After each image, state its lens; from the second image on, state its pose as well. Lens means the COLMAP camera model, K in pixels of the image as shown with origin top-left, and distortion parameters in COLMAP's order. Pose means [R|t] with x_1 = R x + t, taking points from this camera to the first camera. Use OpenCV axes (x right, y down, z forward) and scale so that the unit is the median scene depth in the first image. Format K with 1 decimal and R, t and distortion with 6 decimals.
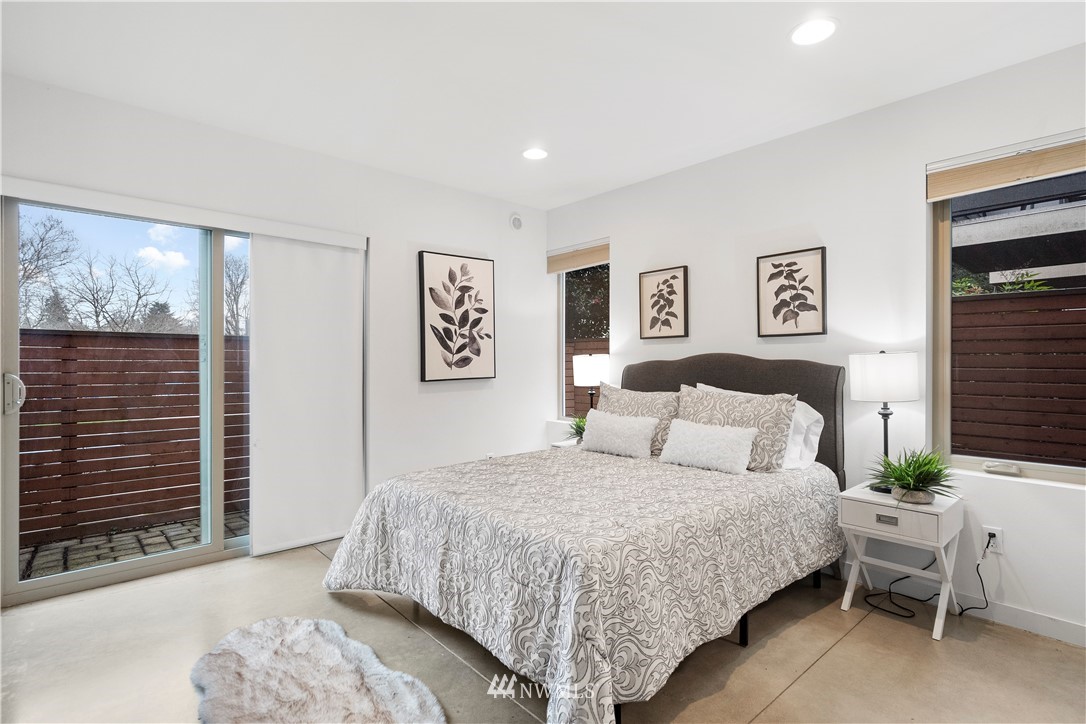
lens RADIAL K [[533.8, 0, 539.8], [0, 533.8, 355.1], [0, 0, 1]] dist [0.001052, -0.000924]
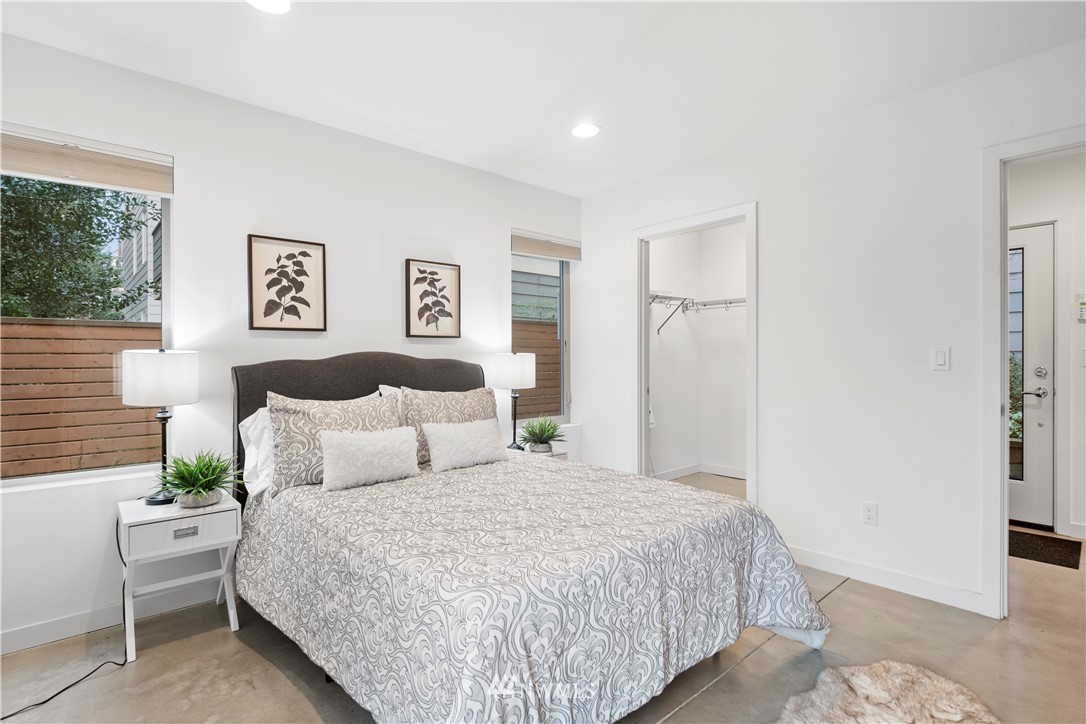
lens RADIAL K [[533.8, 0, 539.8], [0, 533.8, 355.1], [0, 0, 1]] dist [0.001052, -0.000924]
pose [[-0.007559, 0.009308, 0.999928, -0.619169], [-0.008127, 0.999923, -0.009370, 0.008545], [-0.999938, -0.008197, -0.007483, 0.762626]]
